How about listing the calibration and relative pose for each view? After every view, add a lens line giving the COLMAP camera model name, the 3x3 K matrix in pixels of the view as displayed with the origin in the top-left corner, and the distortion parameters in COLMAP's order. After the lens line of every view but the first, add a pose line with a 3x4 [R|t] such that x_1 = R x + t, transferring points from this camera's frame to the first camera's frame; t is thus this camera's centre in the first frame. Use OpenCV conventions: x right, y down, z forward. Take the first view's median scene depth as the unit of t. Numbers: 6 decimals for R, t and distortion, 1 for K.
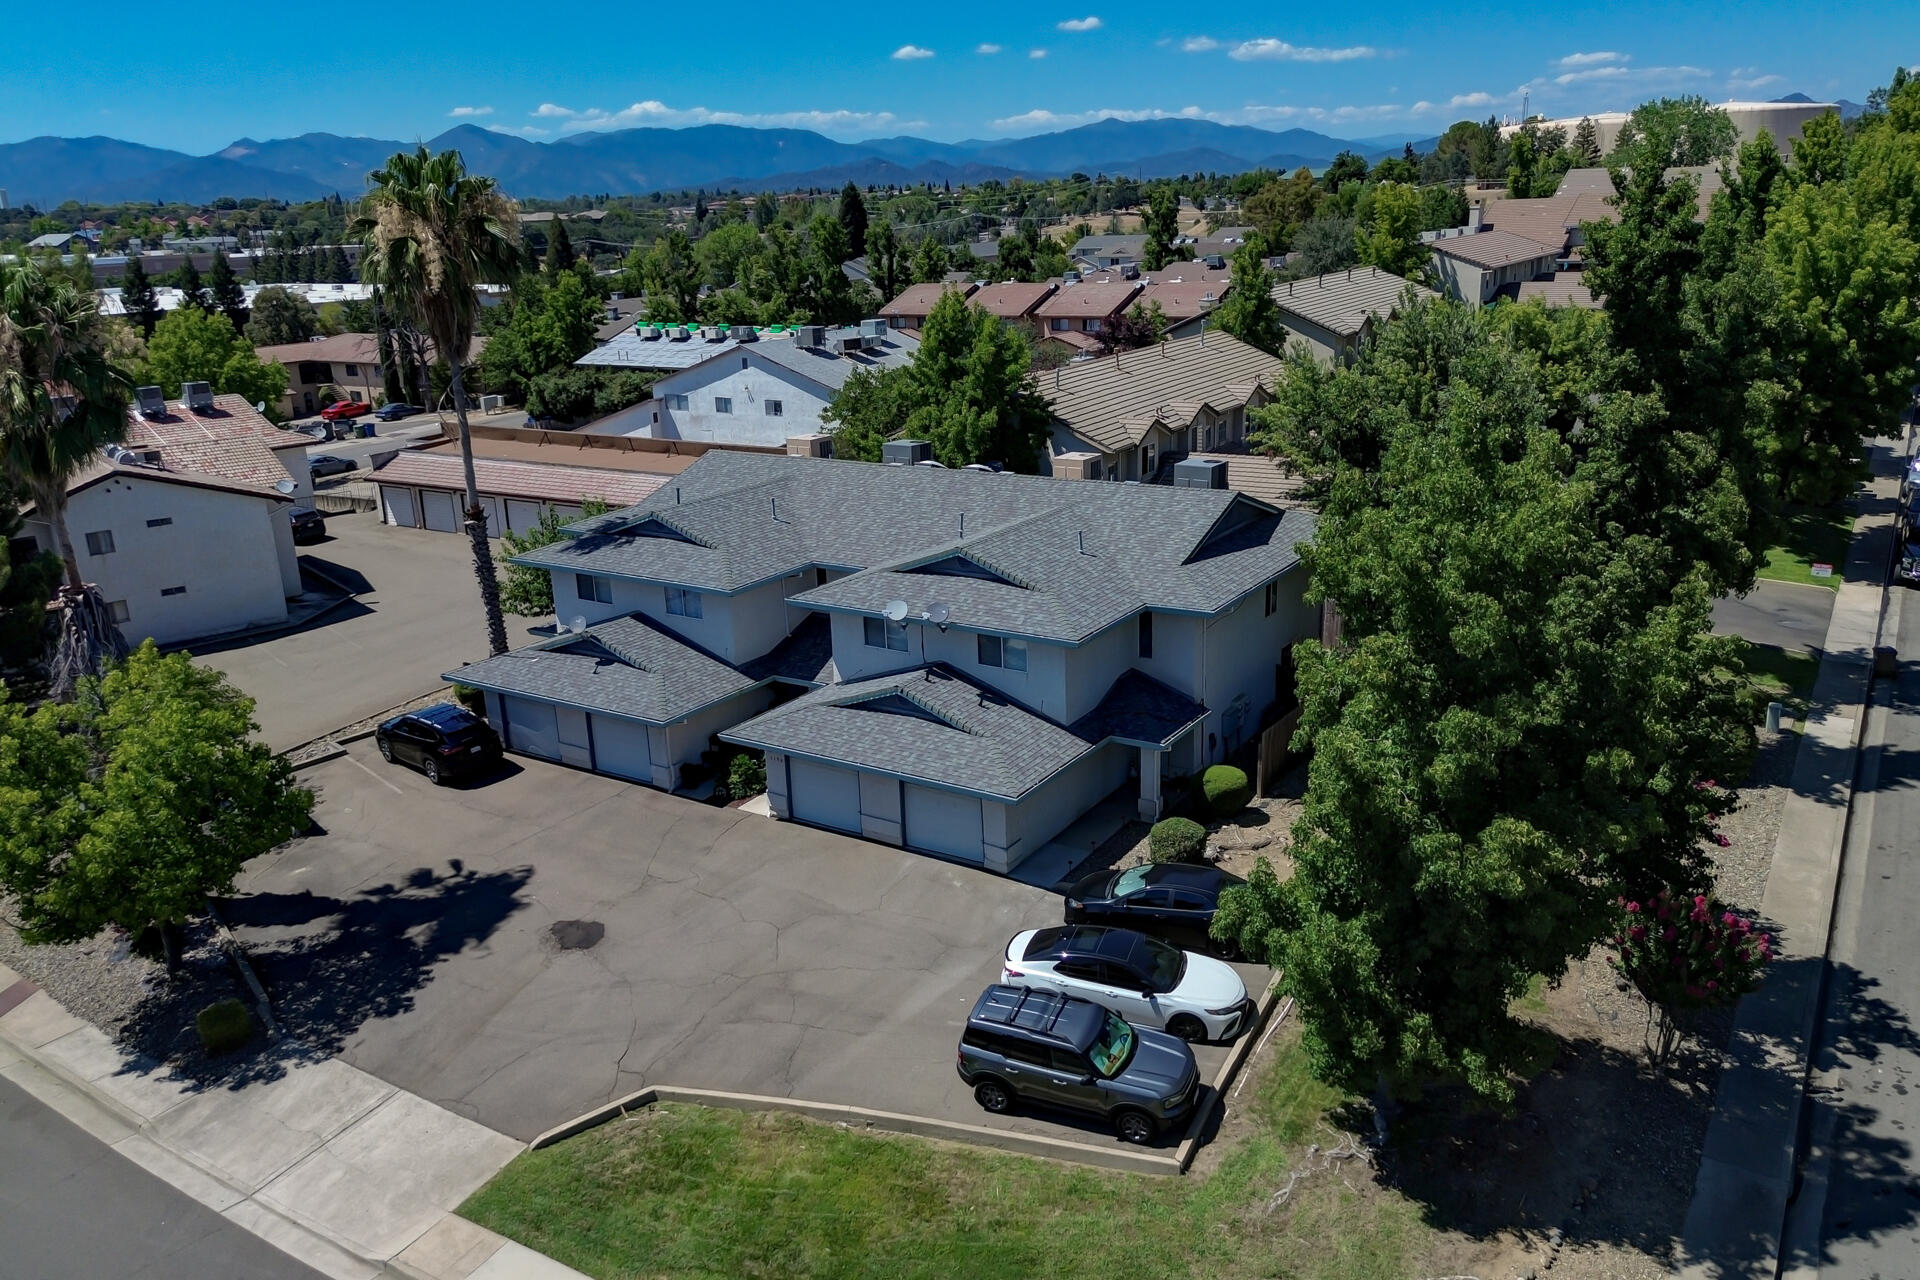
lens RADIAL K [[1473.8, 0, 965.6], [0, 1473.8, 641.6], [0, 0, 1]] dist [0.035007, -0.006703]
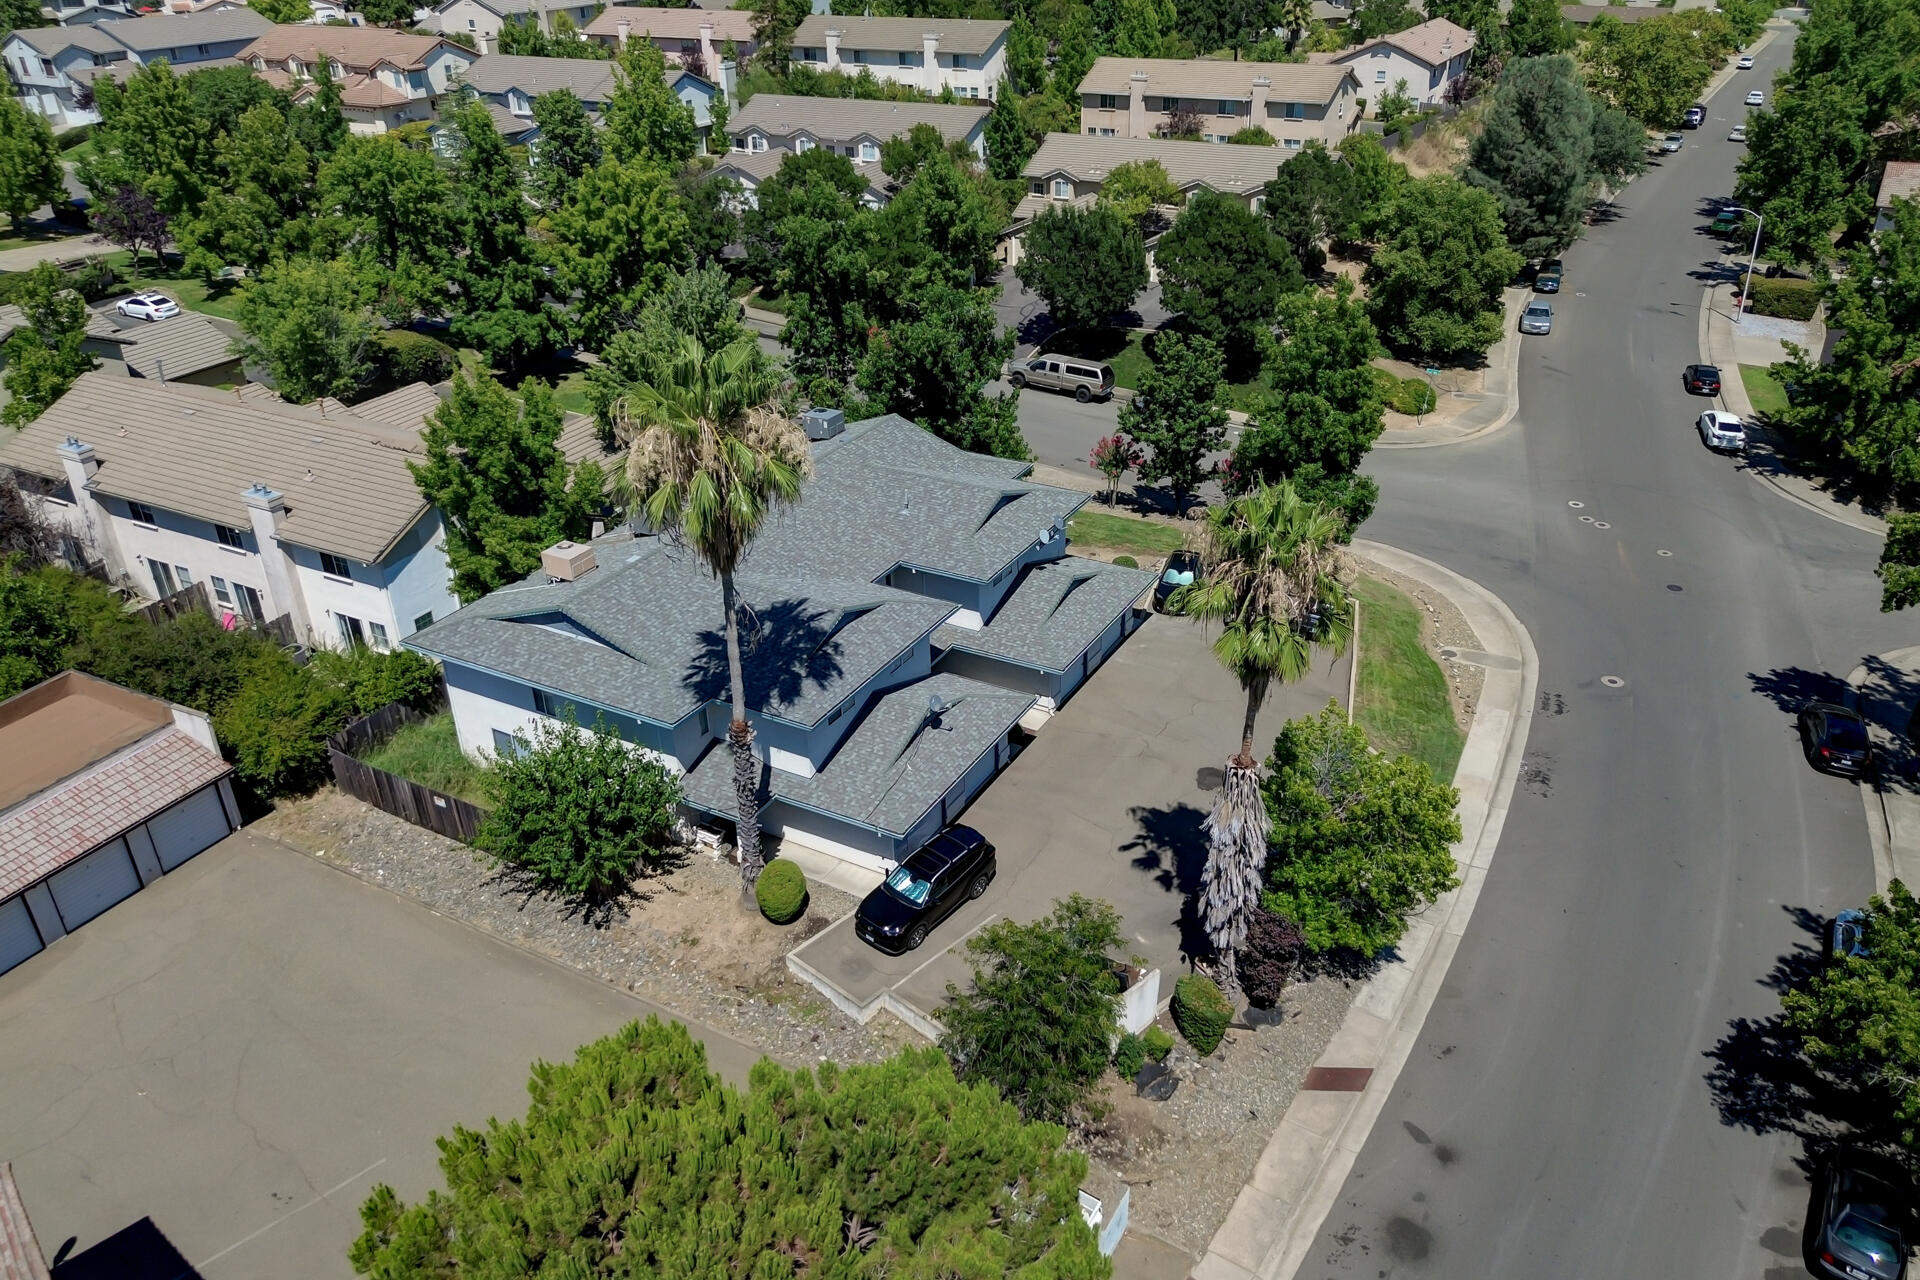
lens RADIAL K [[1399.3, 0, 956.4], [0, 1399.3, 641.6], [0, 0, 1]] dist [0.043105, -0.032895]
pose [[-0.064362, -0.444712, 0.893358, -1.415665], [0.293081, 0.847313, 0.442905, -0.607294], [-0.953919, 0.290332, 0.075802, 1.071516]]
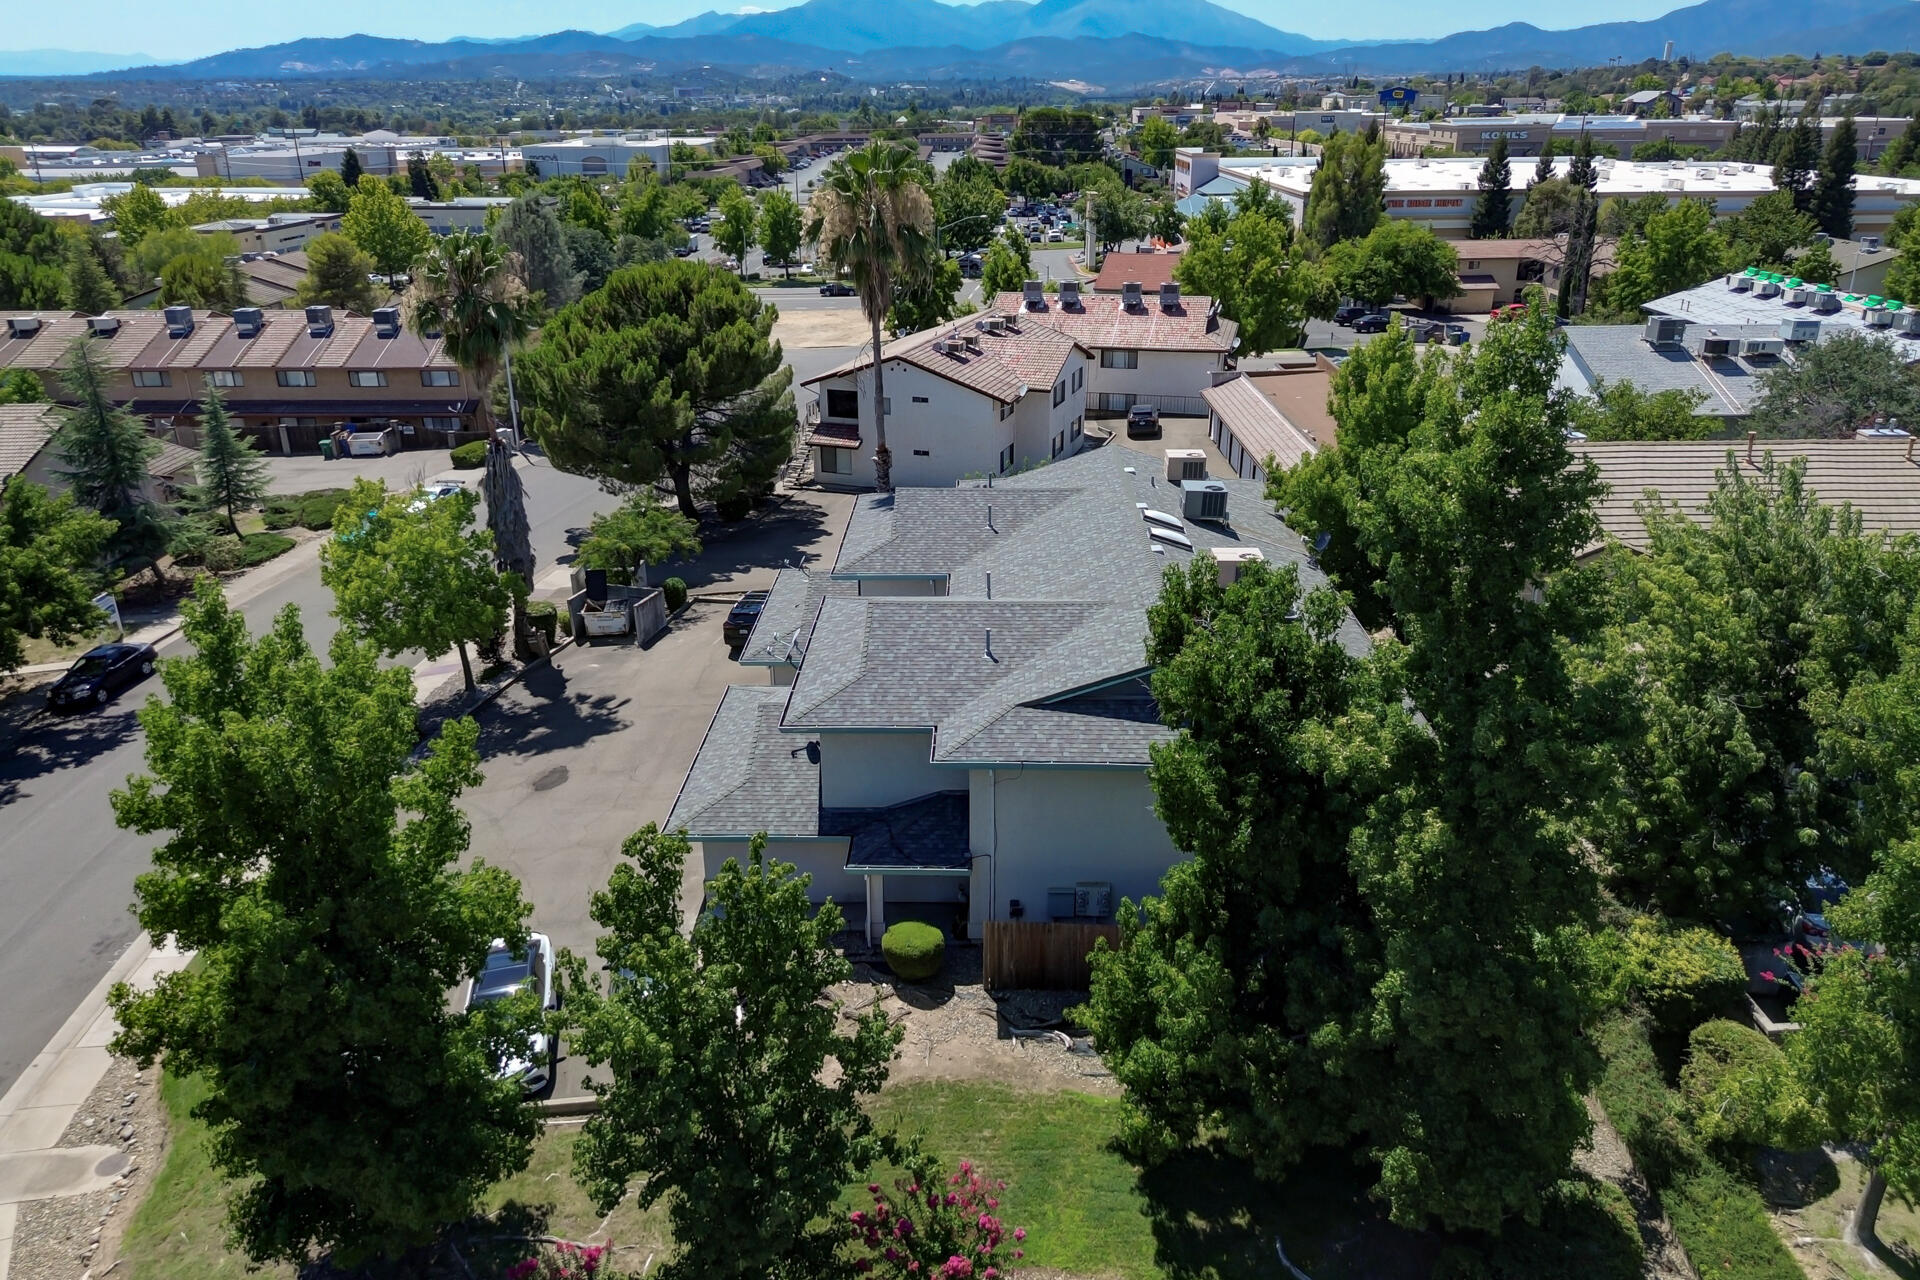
lens RADIAL K [[1399.3, 0, 948.0], [0, 1399.3, 641.2], [0, 0, 1]] dist [0.043105, -0.032895]
pose [[0.515395, 0.344986, -0.784444, 0.853721], [-0.255879, 0.935582, 0.243337, -0.311224], [0.817859, 0.075308, 0.570469, 0.545226]]
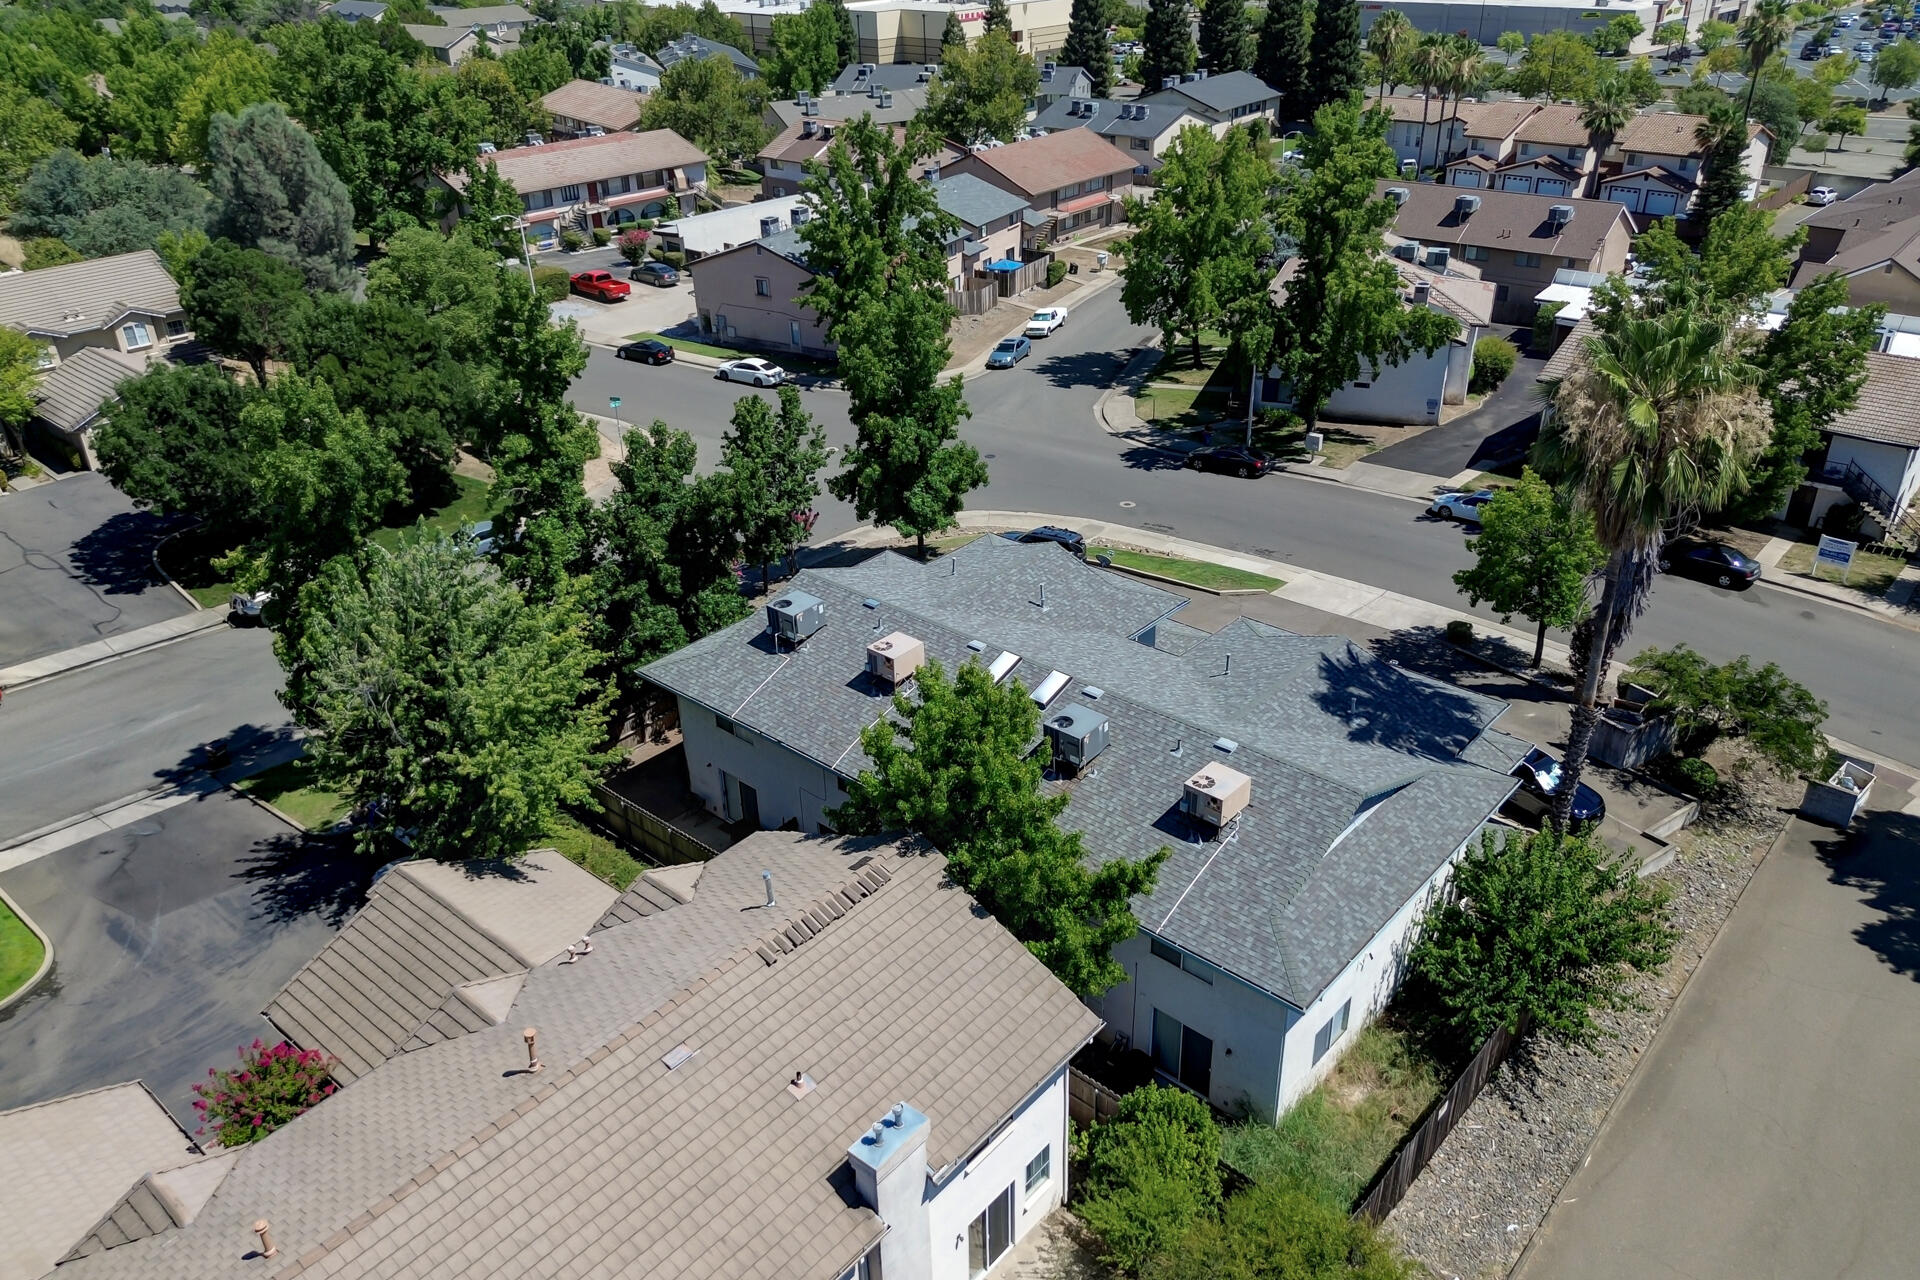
lens RADIAL K [[1399.3, 0, 961.8], [0, 1399.3, 673.4], [0, 0, 1]] dist [0.043105, -0.032895]
pose [[-0.988153, -0.020312, 0.152119, -0.124157], [0.094111, 0.702758, 0.705176, -0.951927], [-0.121227, 0.711138, -0.692522, 2.143562]]
